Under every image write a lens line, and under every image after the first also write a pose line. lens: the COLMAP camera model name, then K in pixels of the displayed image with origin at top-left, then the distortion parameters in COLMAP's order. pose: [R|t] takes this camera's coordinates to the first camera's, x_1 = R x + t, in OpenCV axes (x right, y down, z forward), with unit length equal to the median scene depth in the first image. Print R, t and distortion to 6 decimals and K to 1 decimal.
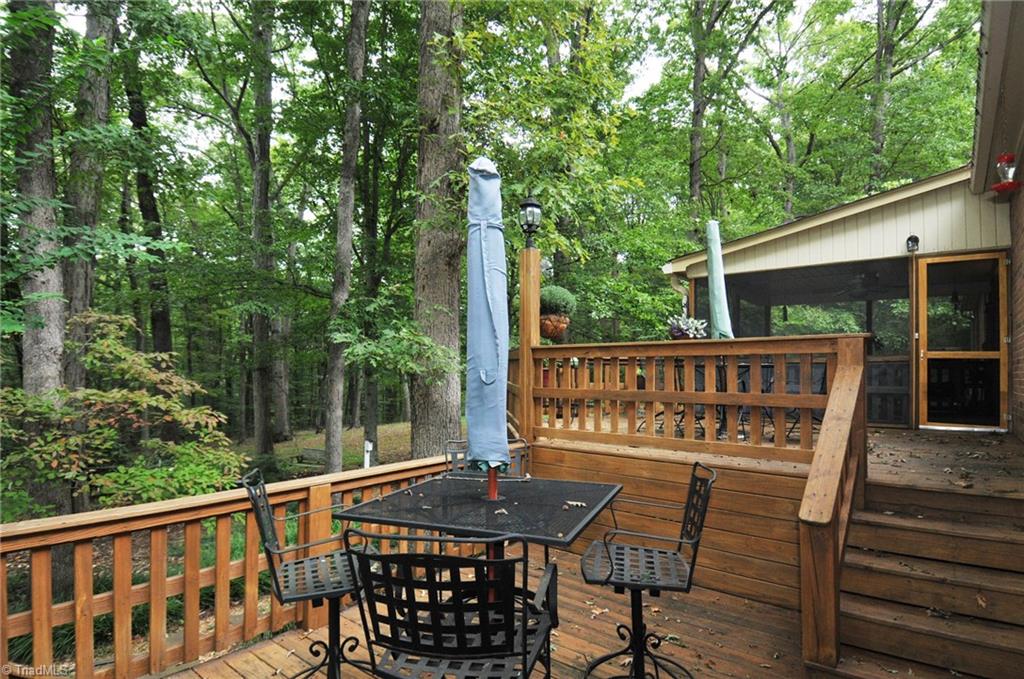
lens RADIAL K [[548.7, 0, 506.4], [0, 548.7, 342.1], [0, 0, 1]] dist [-0.001322, -0.002189]
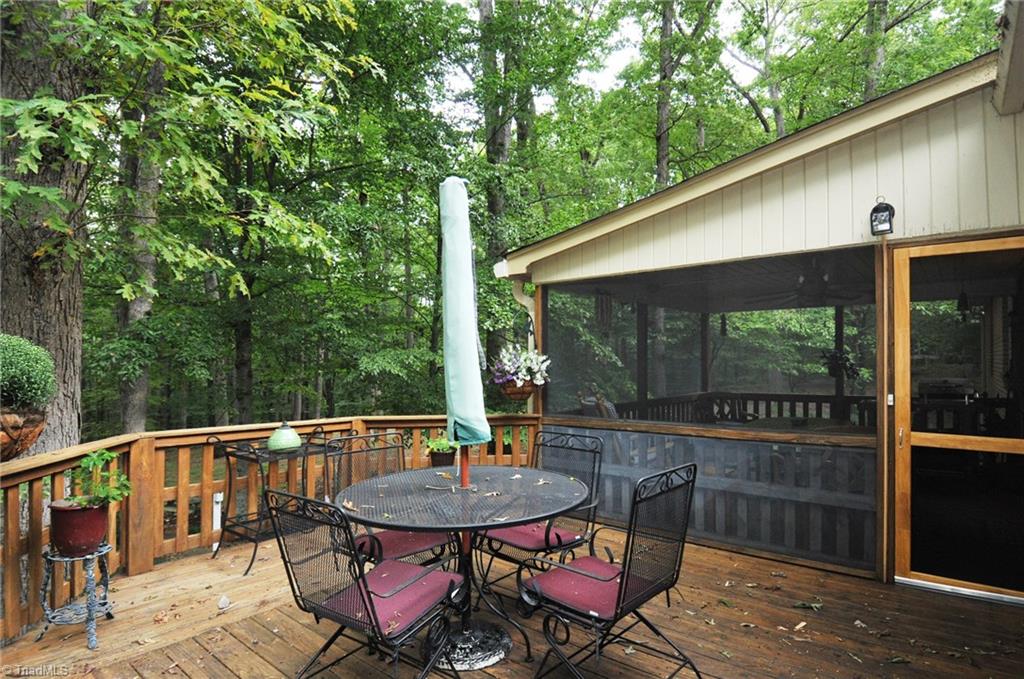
lens RADIAL K [[548.7, 0, 517.3], [0, 548.7, 342.0], [0, 0, 1]] dist [-0.001322, -0.002189]
pose [[0.999829, -0.017388, 0.006282, 0.393323], [0.017266, 0.999670, 0.019017, -0.080137], [-0.006610, -0.018905, 0.999799, 0.485196]]
